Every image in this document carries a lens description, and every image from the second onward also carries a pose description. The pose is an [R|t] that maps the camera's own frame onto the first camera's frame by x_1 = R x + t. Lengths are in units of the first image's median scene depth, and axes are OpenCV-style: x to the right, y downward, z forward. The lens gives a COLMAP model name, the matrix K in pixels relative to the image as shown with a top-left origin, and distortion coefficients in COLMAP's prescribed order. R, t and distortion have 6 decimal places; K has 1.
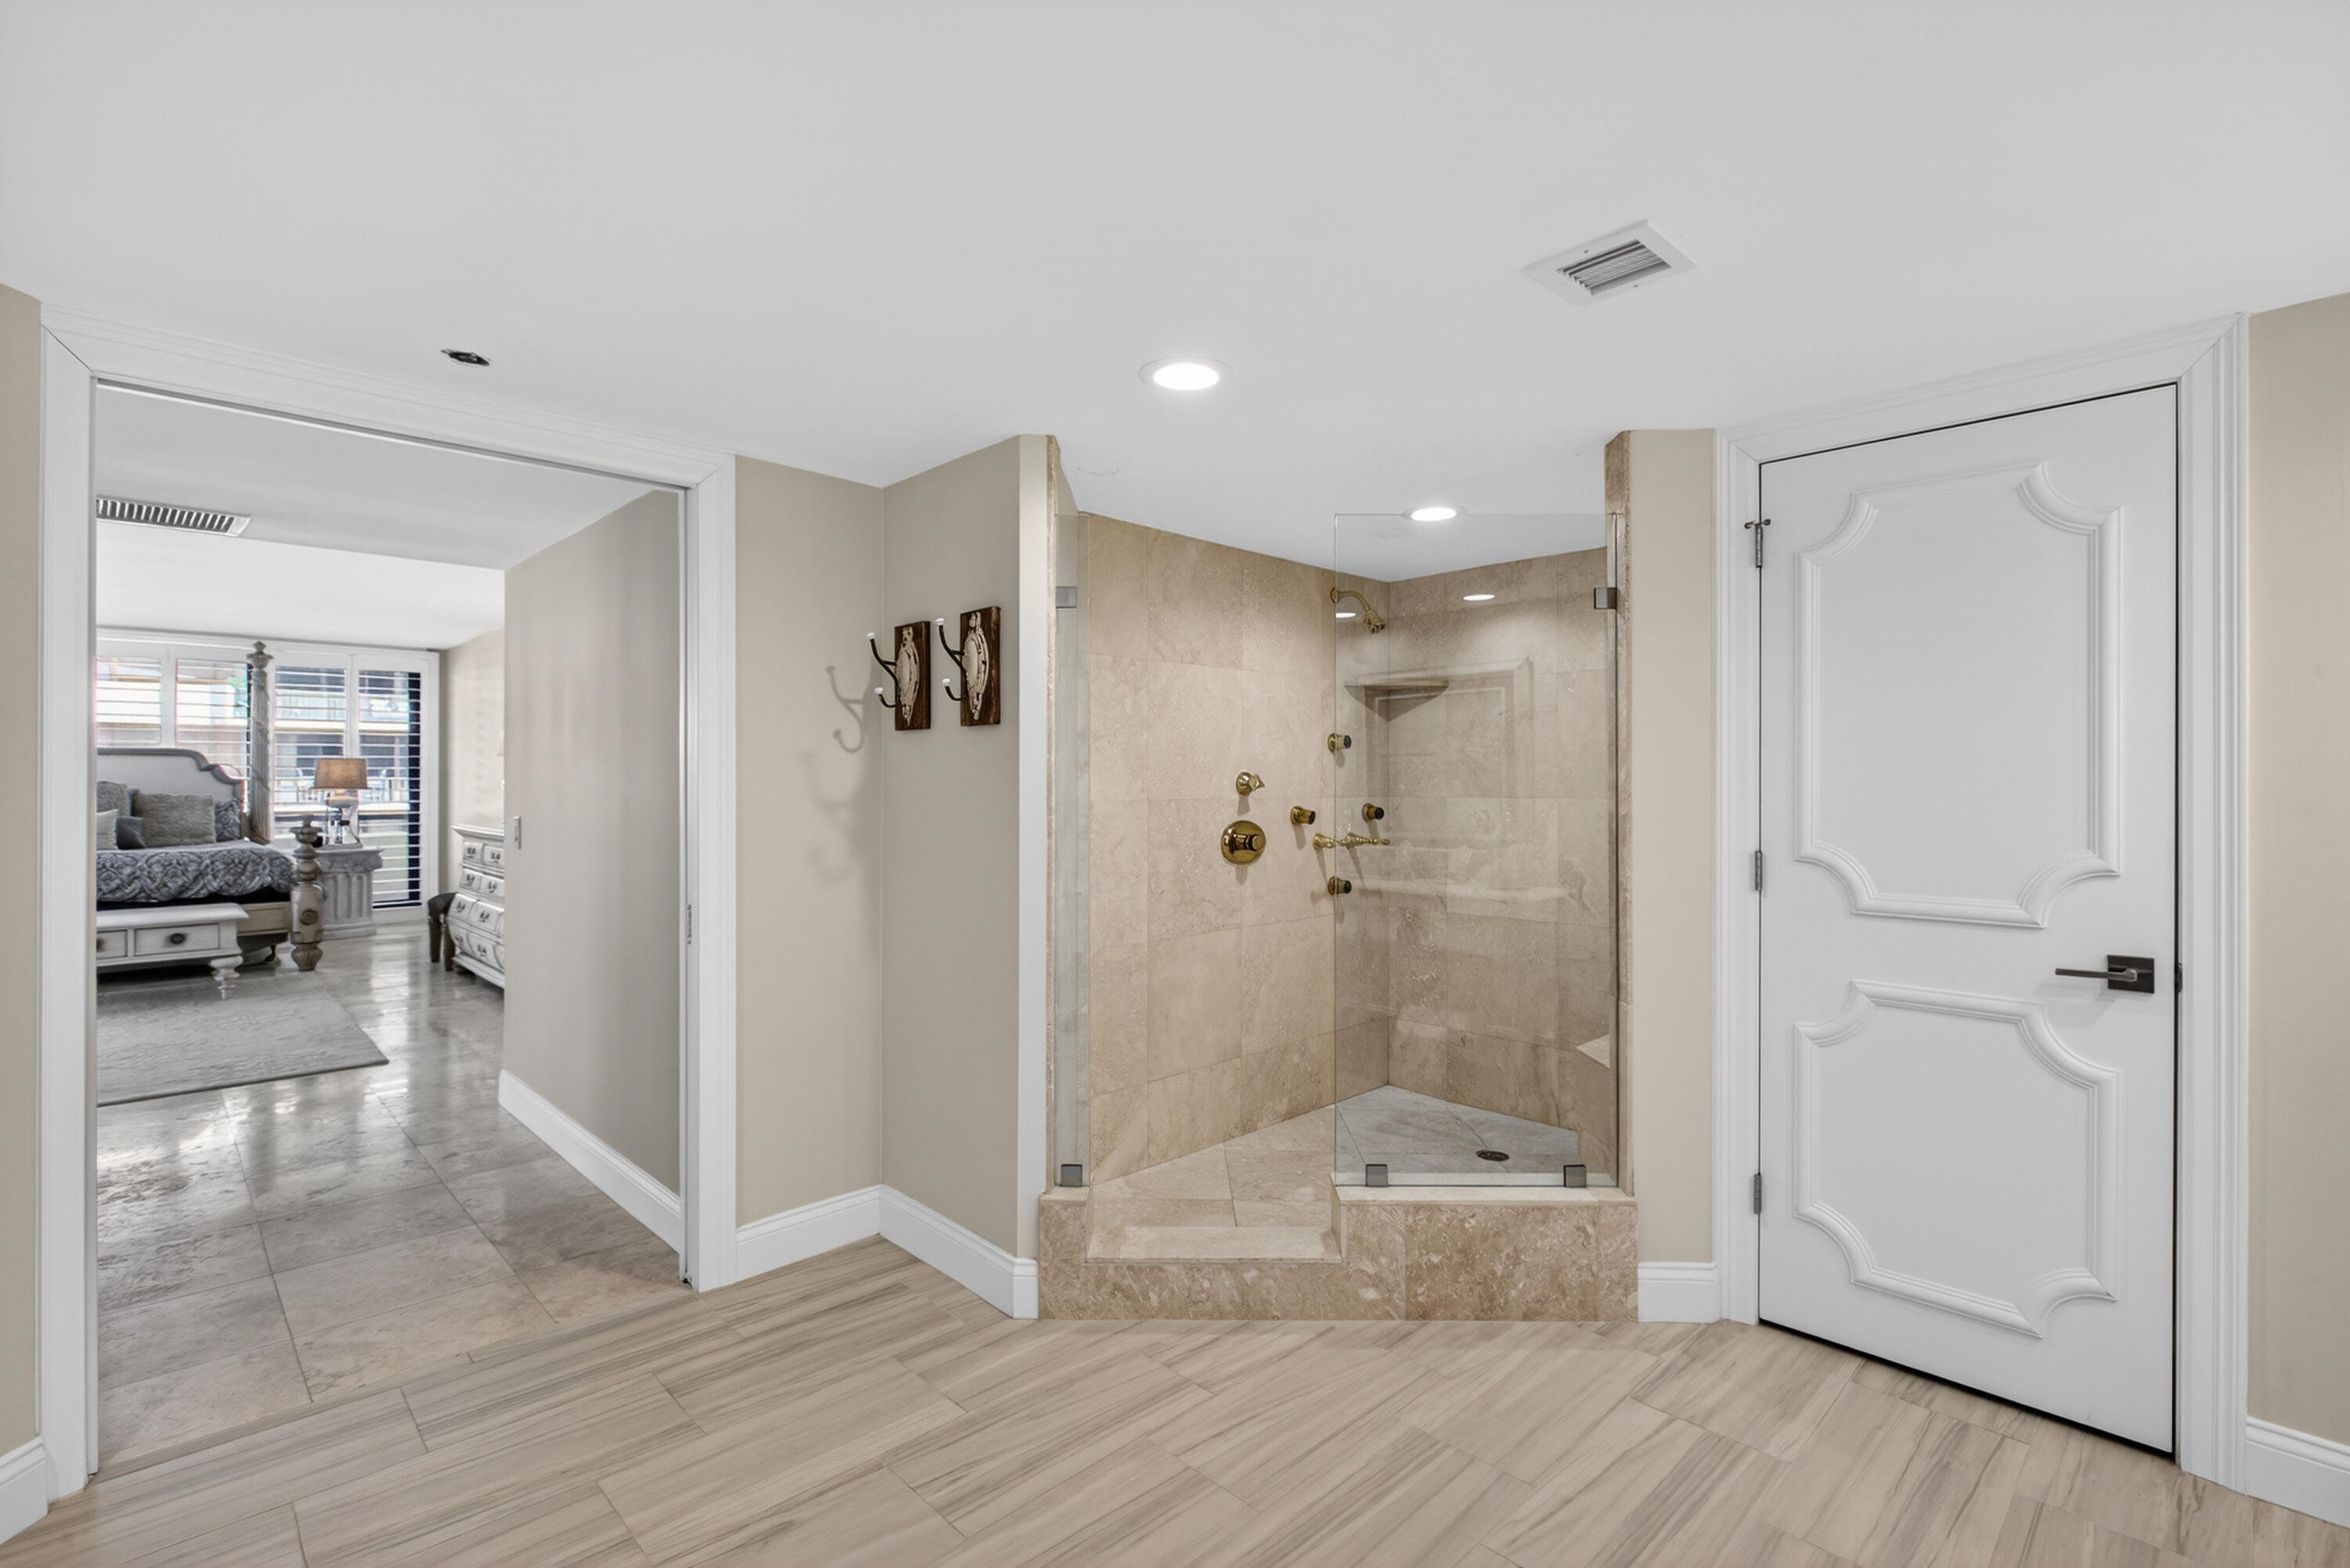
lens RADIAL K [[1063.4, 0, 1166.4], [0, 1063.4, 801.6], [0, 0, 1]] dist [-0.007834, 0.003414]
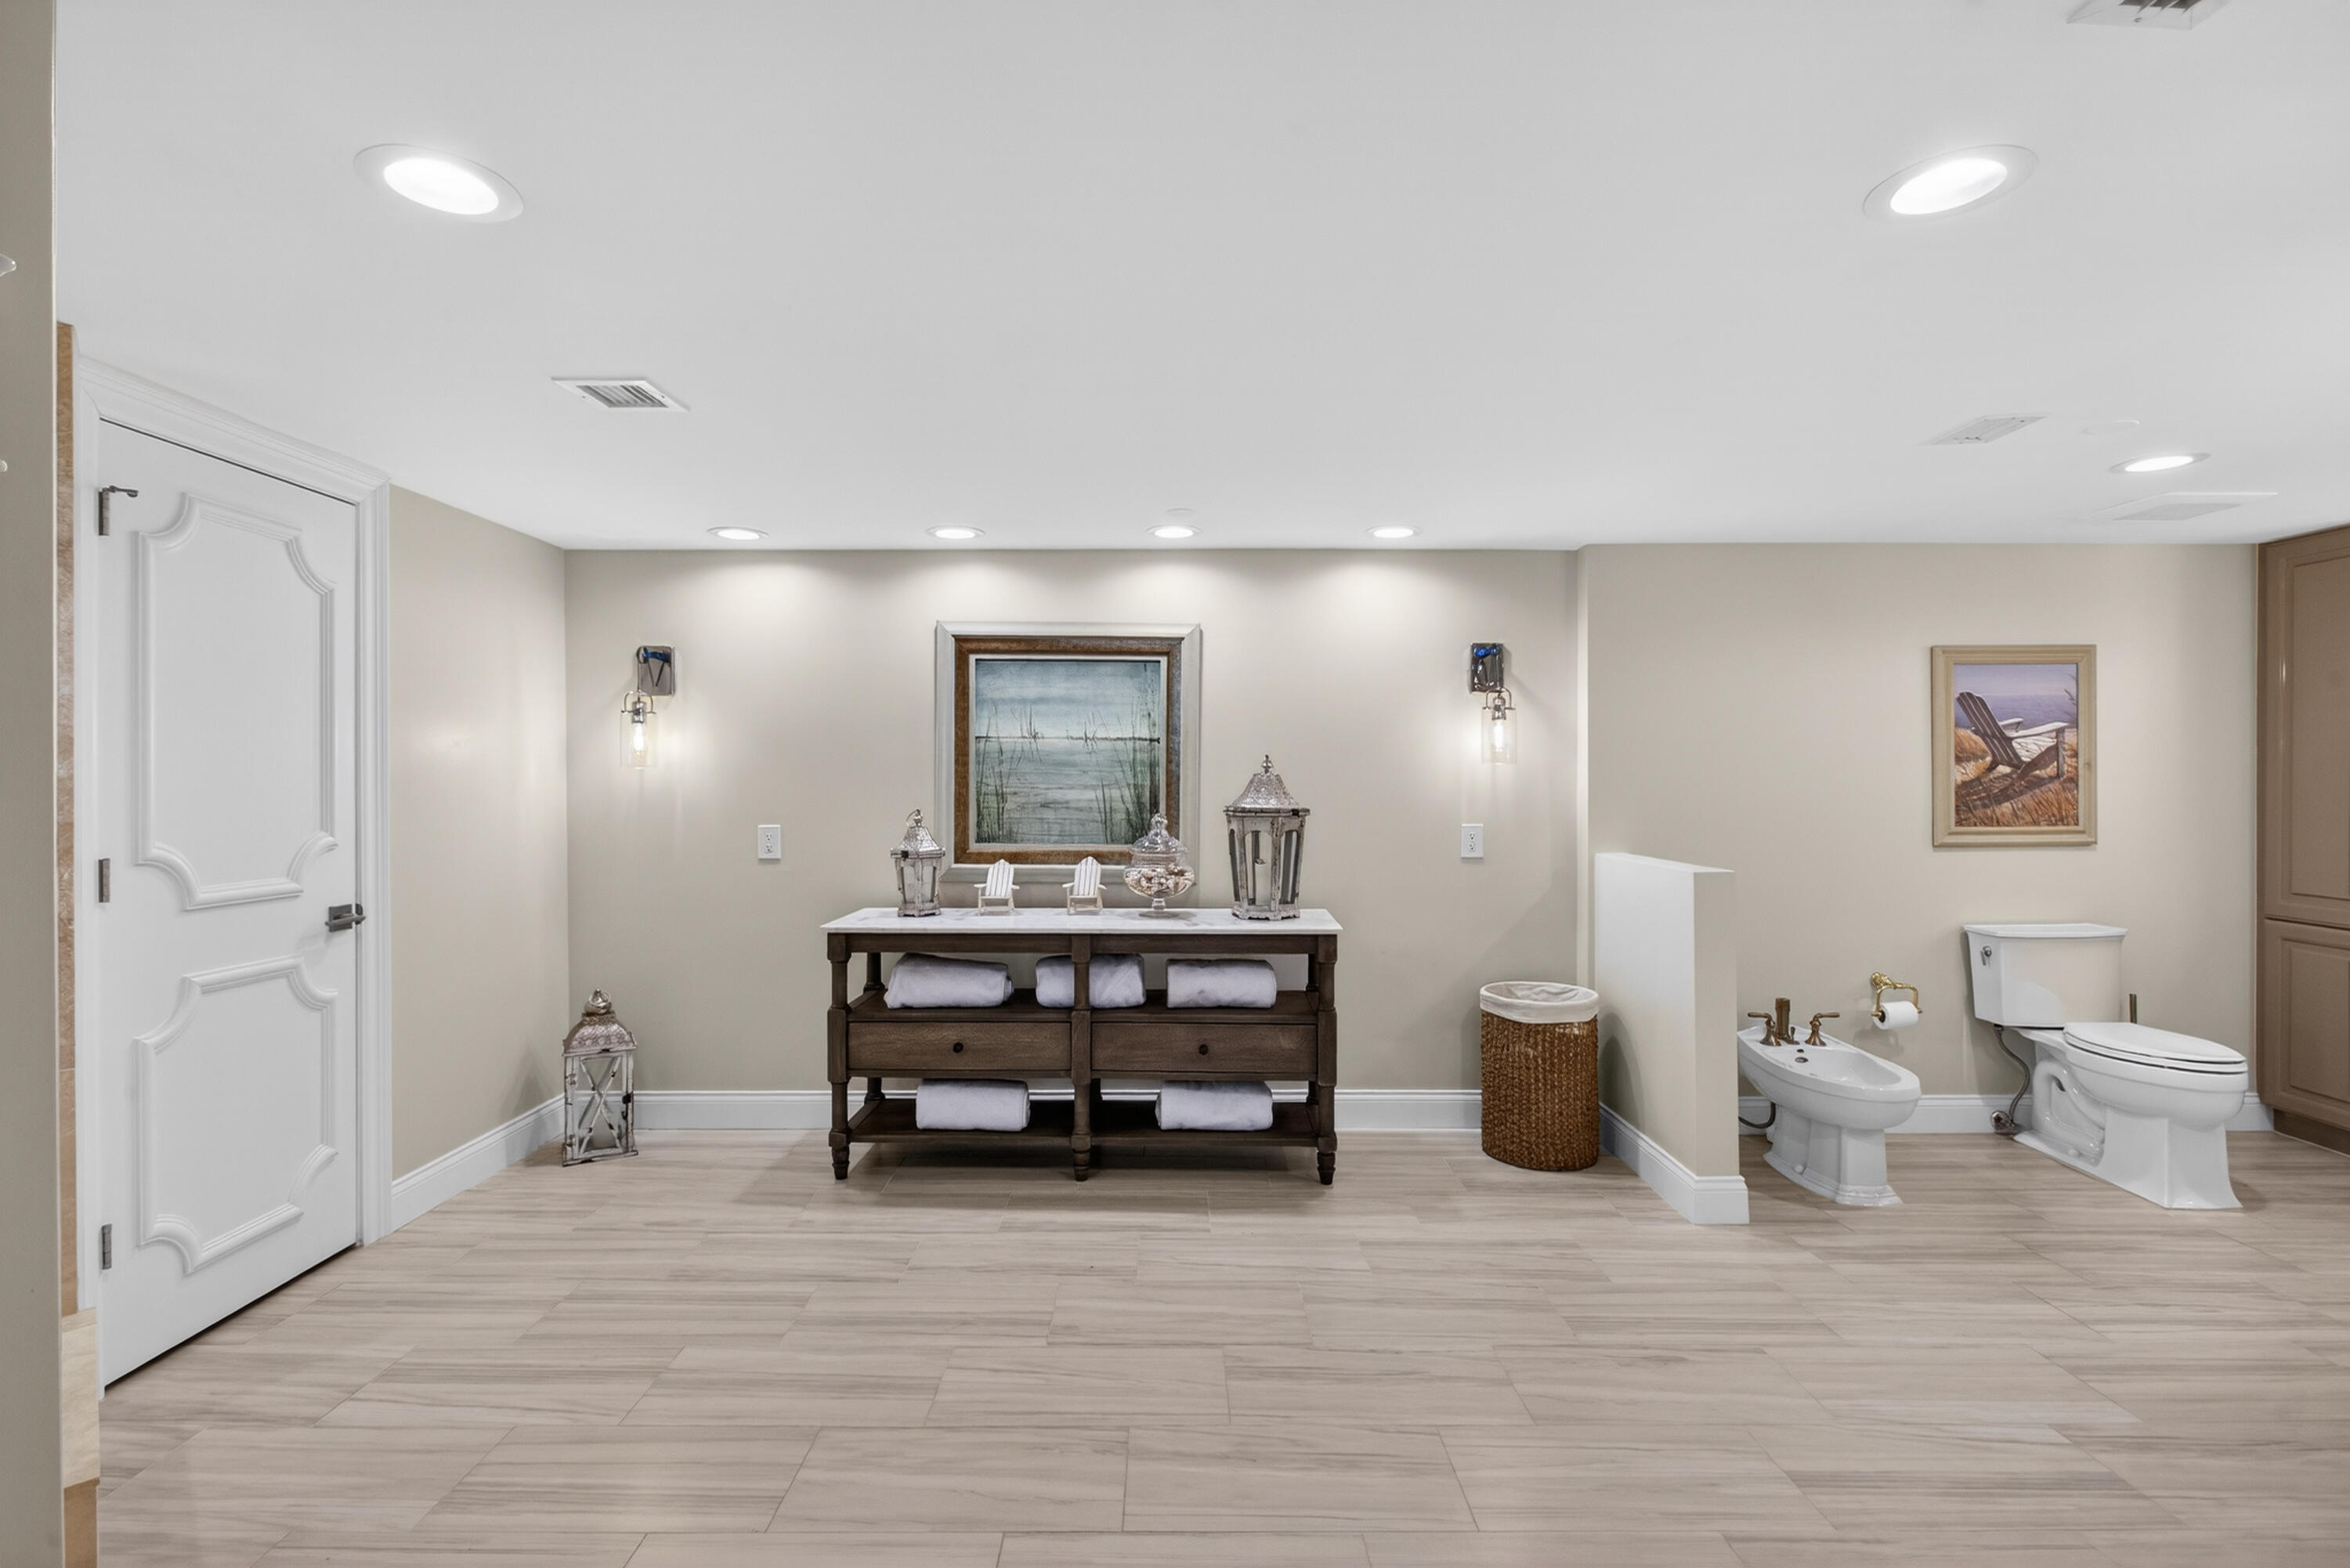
lens RADIAL K [[1063.4, 0, 1166.4], [0, 1063.4, 801.6], [0, 0, 1]] dist [-0.007834, 0.003414]
pose [[-0.721139, -0.021326, 0.692462, -0.794589], [0.001116, 0.999489, 0.031944, -0.031567], [-0.692789, 0.023809, -0.720747, 1.184080]]
